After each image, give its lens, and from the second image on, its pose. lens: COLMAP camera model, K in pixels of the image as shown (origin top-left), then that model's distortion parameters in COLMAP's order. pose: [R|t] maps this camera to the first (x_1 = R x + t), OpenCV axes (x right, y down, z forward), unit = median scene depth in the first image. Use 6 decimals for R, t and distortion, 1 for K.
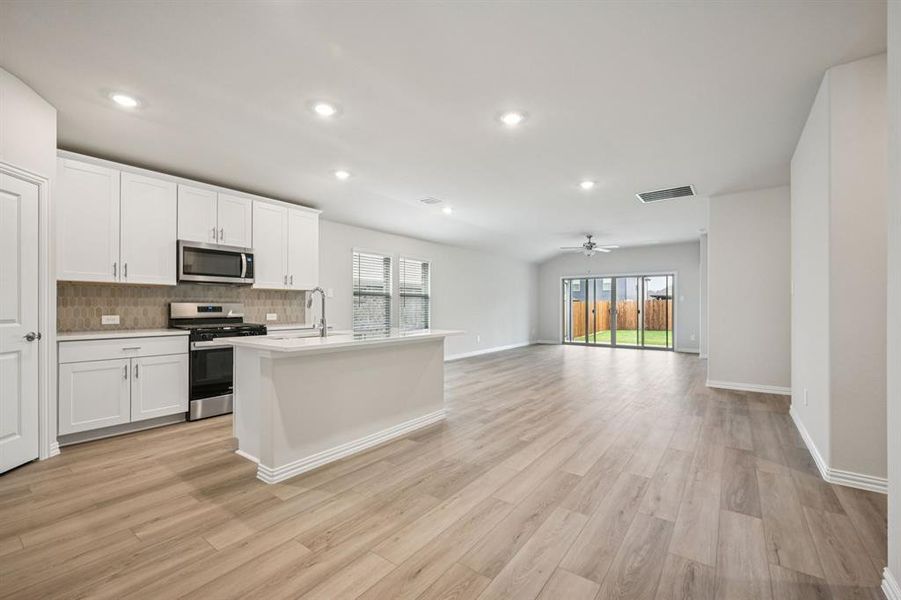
lens RADIAL K [[381.4, 0, 449.4], [0, 381.4, 307.6], [0, 0, 1]] dist [0.002619, -0.001024]
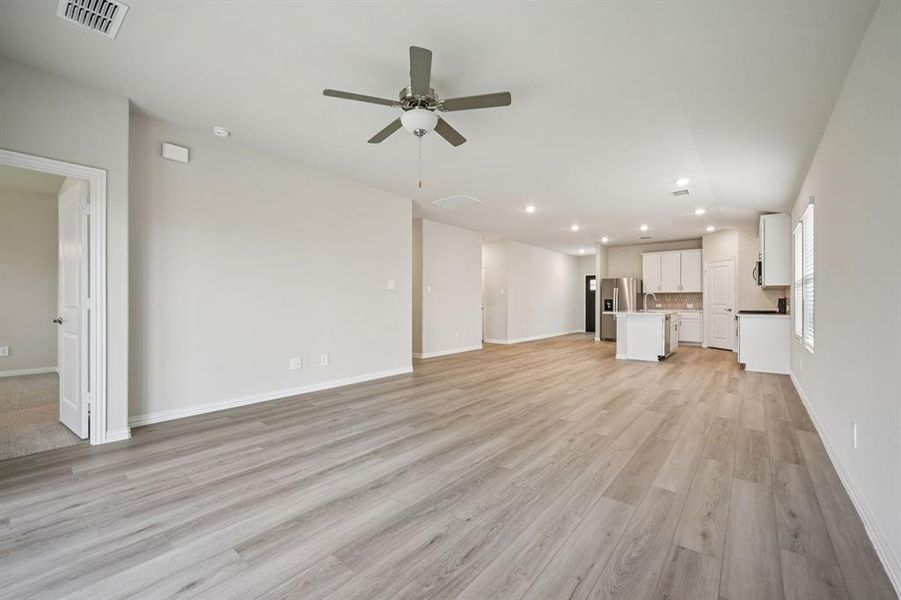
lens RADIAL K [[367.8, 0, 447.9], [0, 367.8, 299.0], [0, 0, 1]] dist [-0.008111, 0.000564]
pose [[-0.998511, -0.003240, 0.054454, 0.577527], [-0.003387, 0.999991, -0.002609, 0.001726], [-0.054445, -0.002790, -0.998513, 2.297061]]
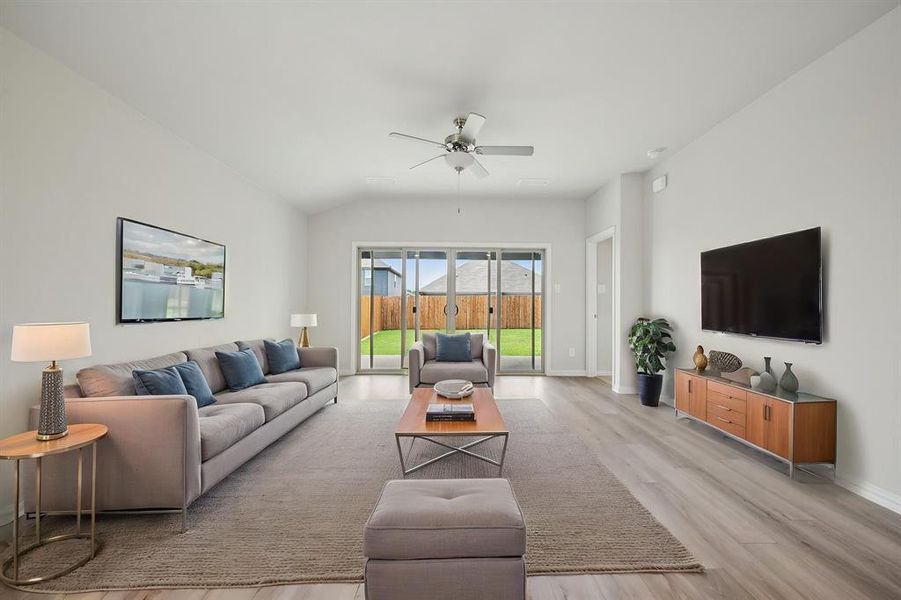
lens RADIAL K [[367.8, 0, 454.3], [0, 367.8, 299.0], [0, 0, 1]] dist [-0.008111, 0.000564]
pose [[0.795563, 0.011280, 0.605766, 0.236794], [-0.002145, 0.999873, -0.015801, 0.006478], [-0.605867, 0.011272, 0.795486, 1.238973]]
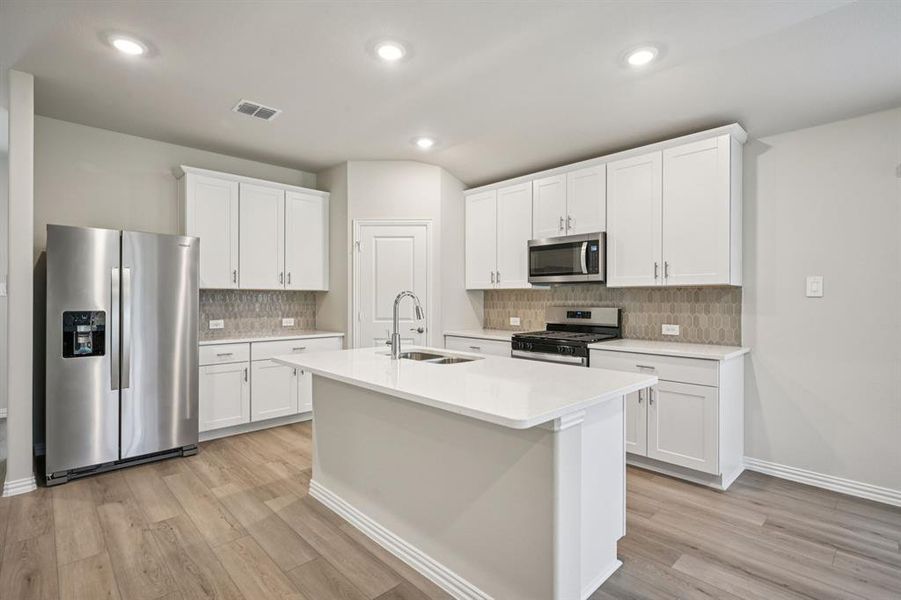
lens RADIAL K [[431.3, 0, 454.5], [0, 431.3, 301.2], [0, 0, 1]] dist [-0.003660, 0.001245]
pose [[-0.161146, 0.002761, -0.986927, 0.296952], [-0.005814, 0.999976, 0.003747, -0.023756], [0.986913, 0.006342, -0.161126, 0.783787]]
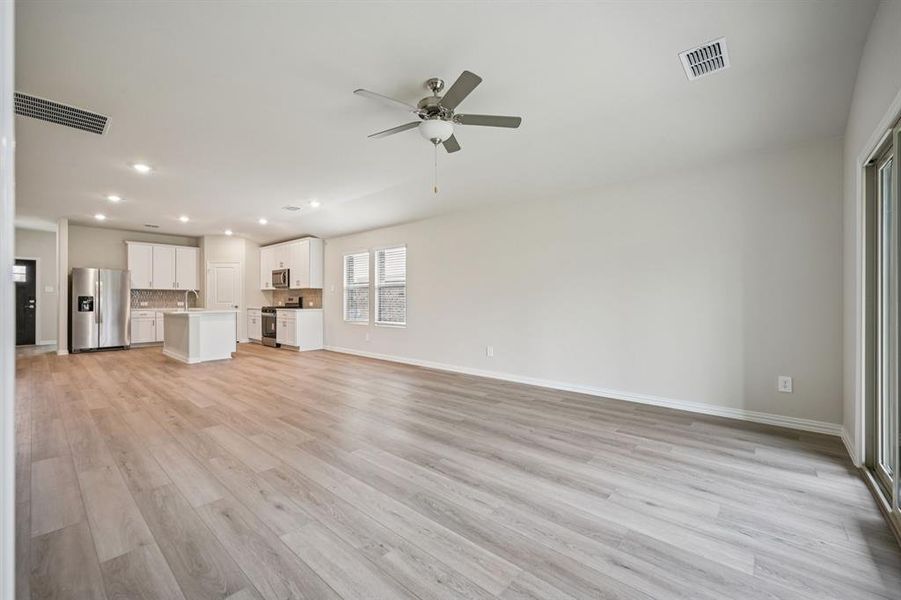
lens RADIAL K [[367.8, 0, 458.3], [0, 367.8, 300.6], [0, 0, 1]] dist [-0.008111, 0.000564]
pose [[-0.065862, -0.000731, -0.997828, 1.210986], [-0.006411, 0.999979, -0.000309, 0.004743], [0.997808, 0.006377, -0.065865, 1.836262]]
